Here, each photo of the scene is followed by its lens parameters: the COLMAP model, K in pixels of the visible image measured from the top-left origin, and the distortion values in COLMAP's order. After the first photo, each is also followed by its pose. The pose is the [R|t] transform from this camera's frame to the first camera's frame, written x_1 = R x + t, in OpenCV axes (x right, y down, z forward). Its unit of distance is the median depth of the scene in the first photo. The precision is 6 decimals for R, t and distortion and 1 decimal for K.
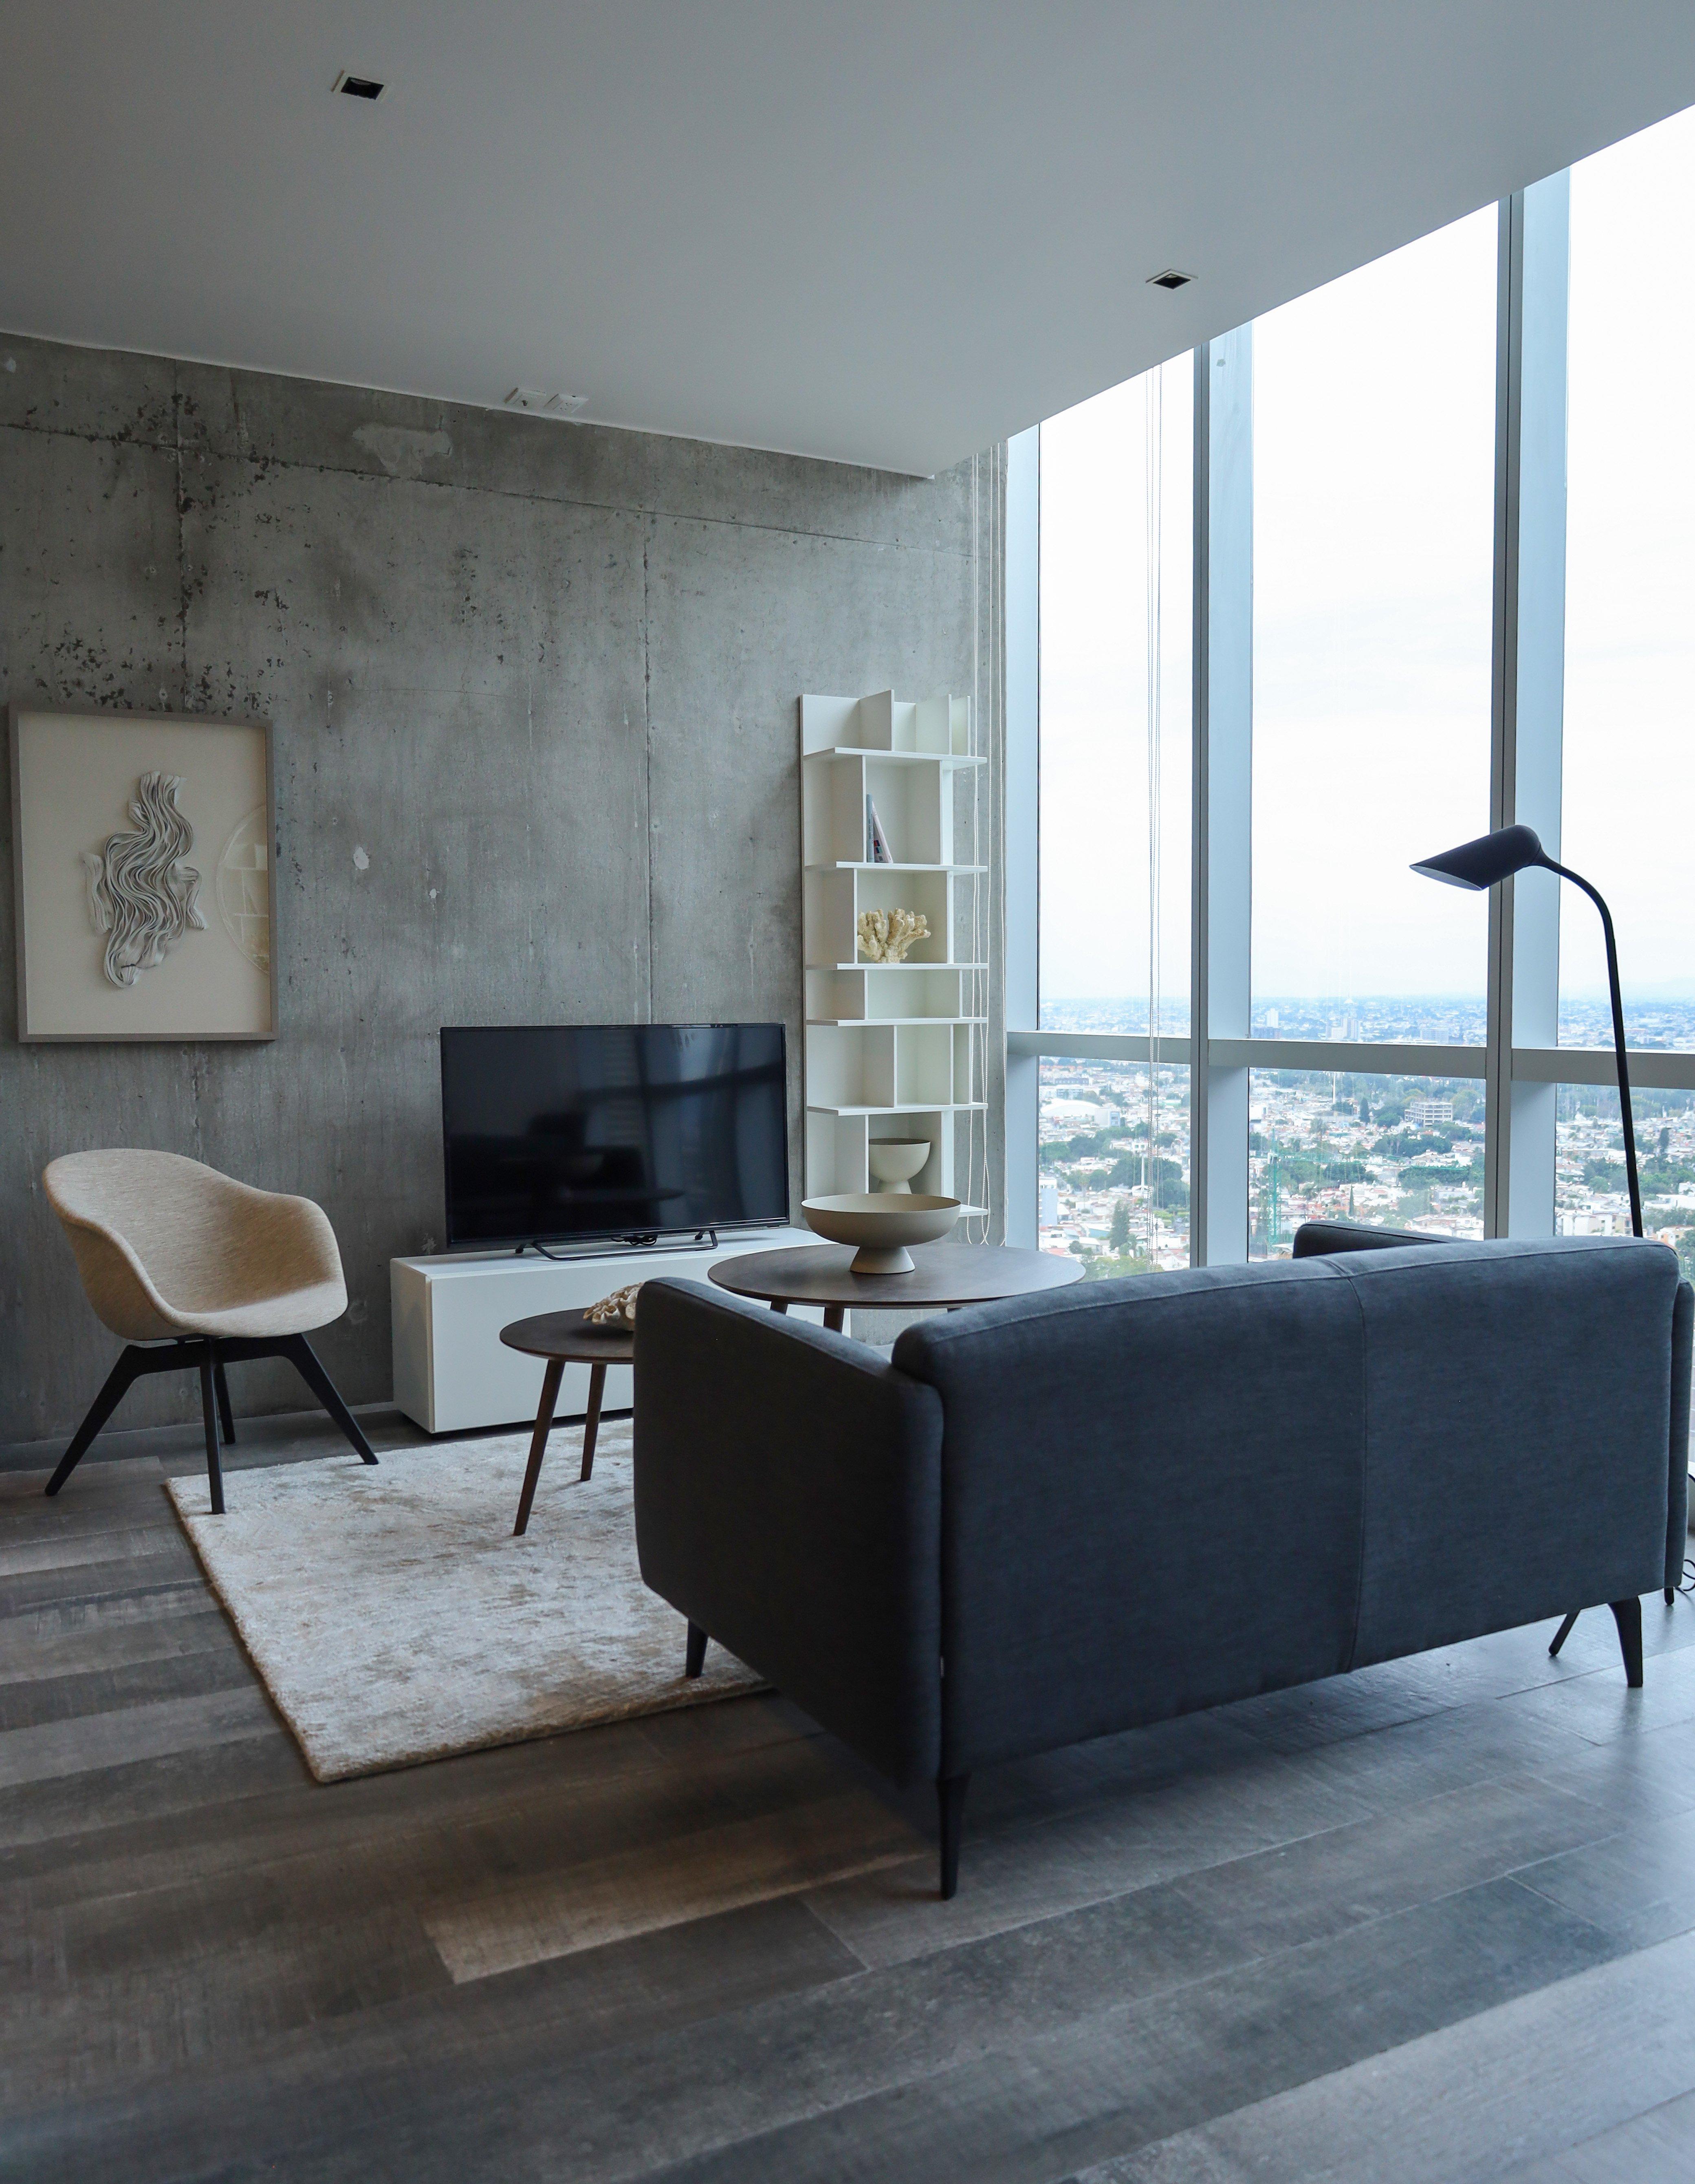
lens RADIAL K [[1661.2, 0, 847.5], [0, 1661.2, 1092.0], [0, 0, 1]] dist [-0.050314, 0.006161]
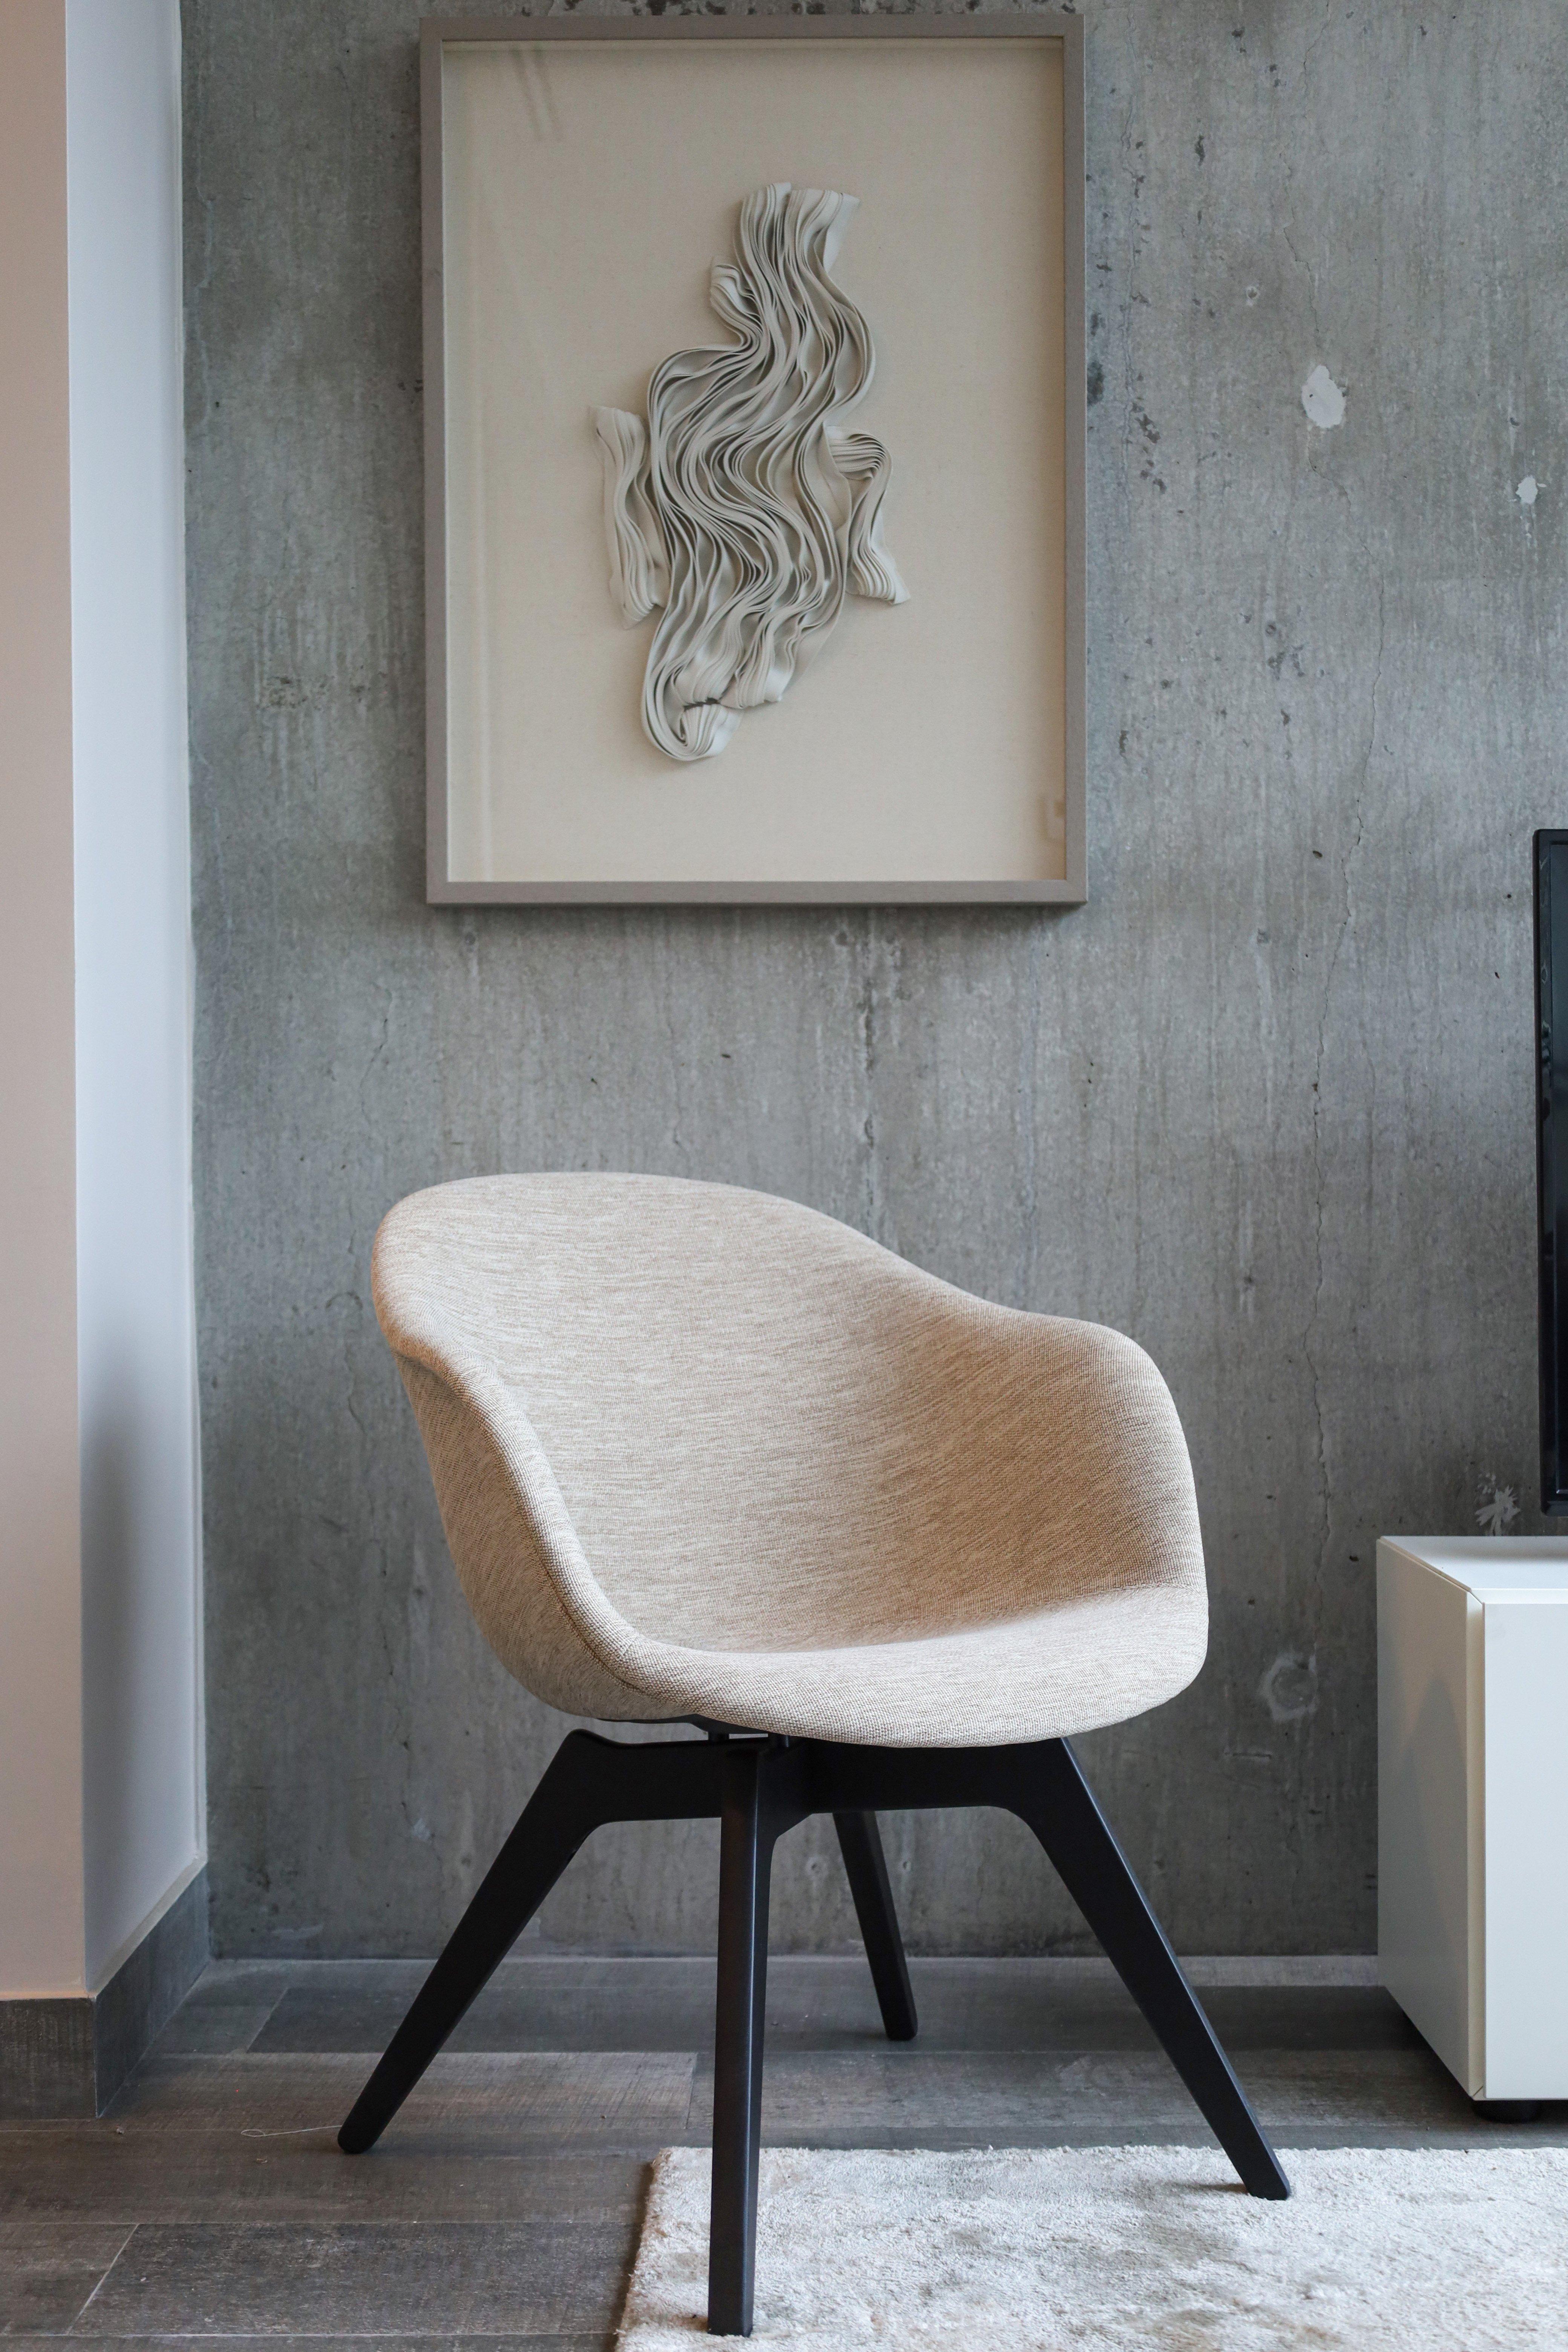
lens RADIAL K [[3098.0, 0, 784.1], [0, 3098.0, 1129.5], [0, 0, 1]] dist [-0.005800, 0.047729]
pose [[0.878207, 0.004901, -0.478255, -0.082195], [-0.027014, 0.998859, -0.039370, 0.046905], [0.477517, 0.047494, 0.877338, 0.391426]]
